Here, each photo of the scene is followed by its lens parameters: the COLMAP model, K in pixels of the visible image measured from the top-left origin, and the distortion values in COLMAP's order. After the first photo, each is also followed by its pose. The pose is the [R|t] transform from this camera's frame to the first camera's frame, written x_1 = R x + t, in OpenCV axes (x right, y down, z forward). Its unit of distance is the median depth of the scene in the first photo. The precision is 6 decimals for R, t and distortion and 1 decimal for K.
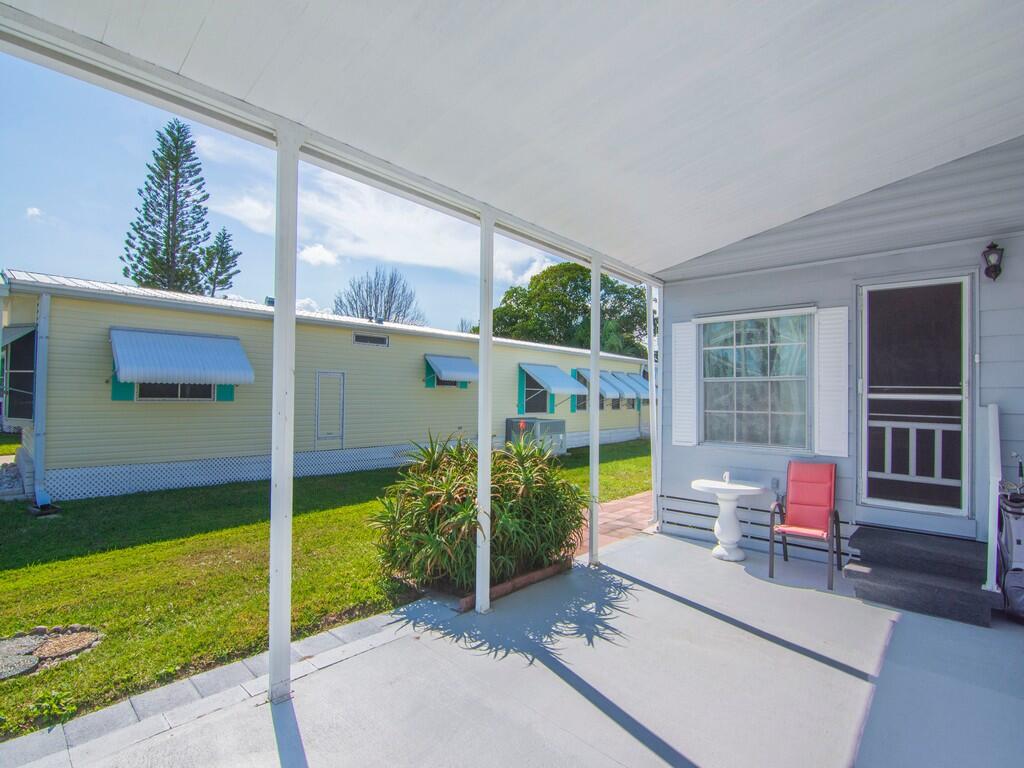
lens RADIAL K [[494.4, 0, 503.6], [0, 494.4, 387.7], [0, 0, 1]] dist [-0.024869, -0.002178]
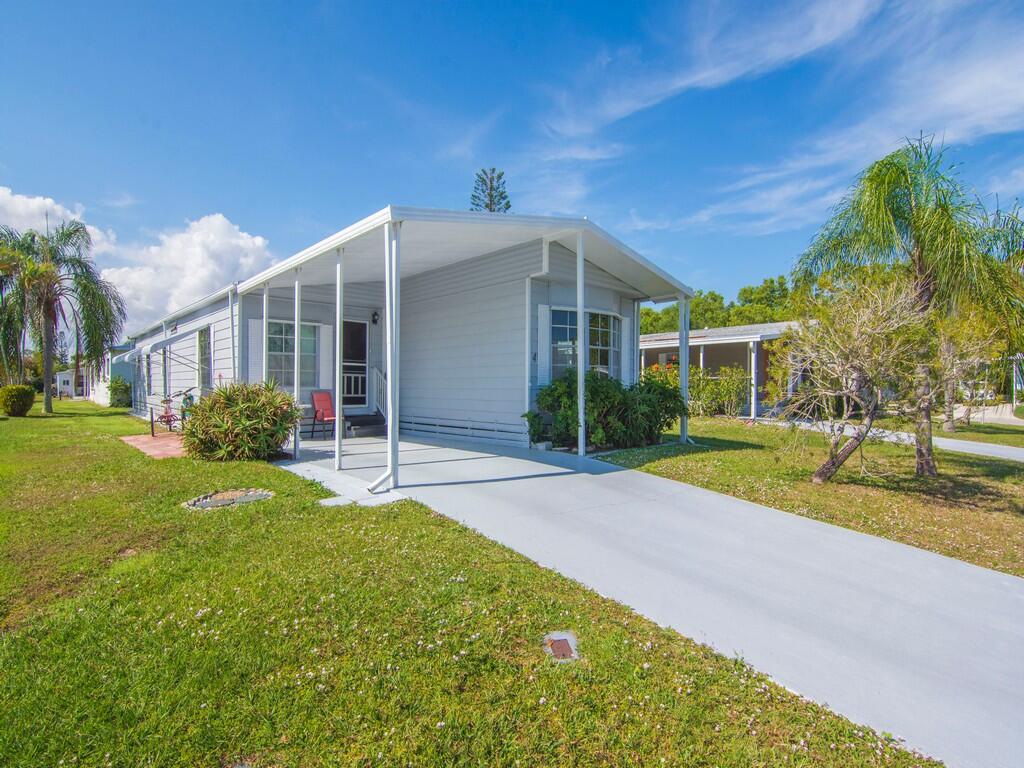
lens RADIAL K [[517.4, 0, 508.2], [0, 517.4, 386.0], [0, 0, 1]] dist [-0.037336, 0.000318]
pose [[0.065160, -0.009149, 0.997833, -1.638103], [-0.020749, 0.999729, 0.010521, 0.078189], [-0.997659, -0.021389, 0.064952, -0.015804]]
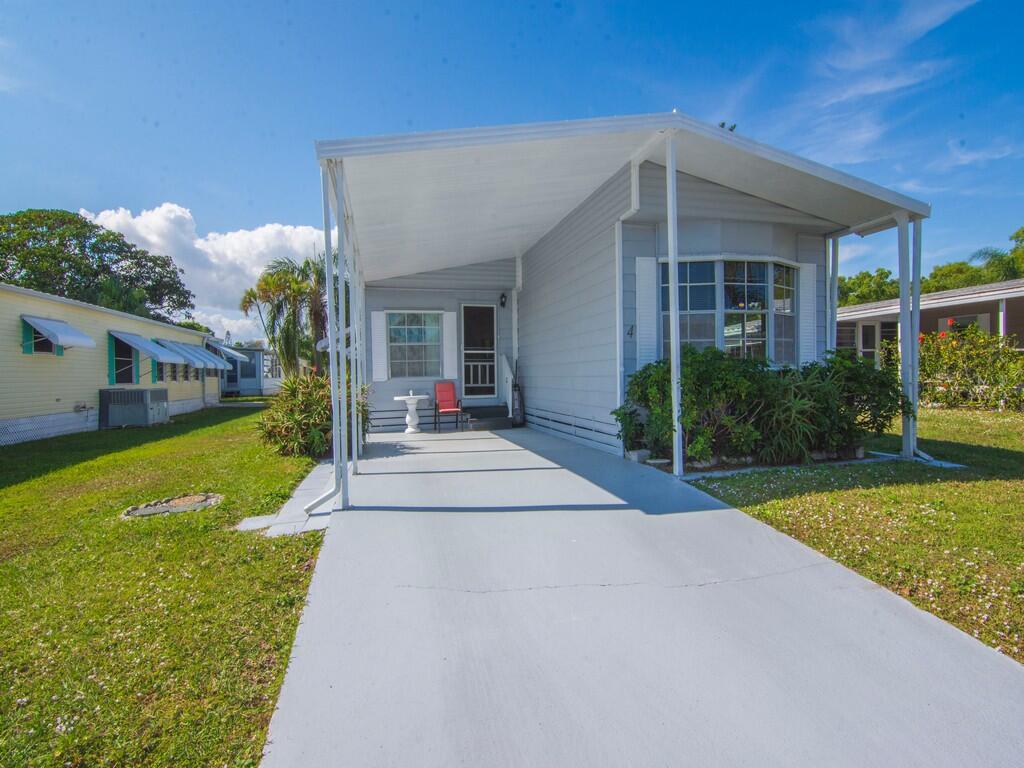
lens RADIAL K [[494.4, 0, 508.9], [0, 494.4, 390.8], [0, 0, 1]] dist [-0.024869, -0.002178]
pose [[0.543977, -0.050652, 0.837570, -1.026397], [0.010927, 0.998519, 0.053289, 0.073342], [-0.839029, -0.019836, 0.543725, -0.425280]]
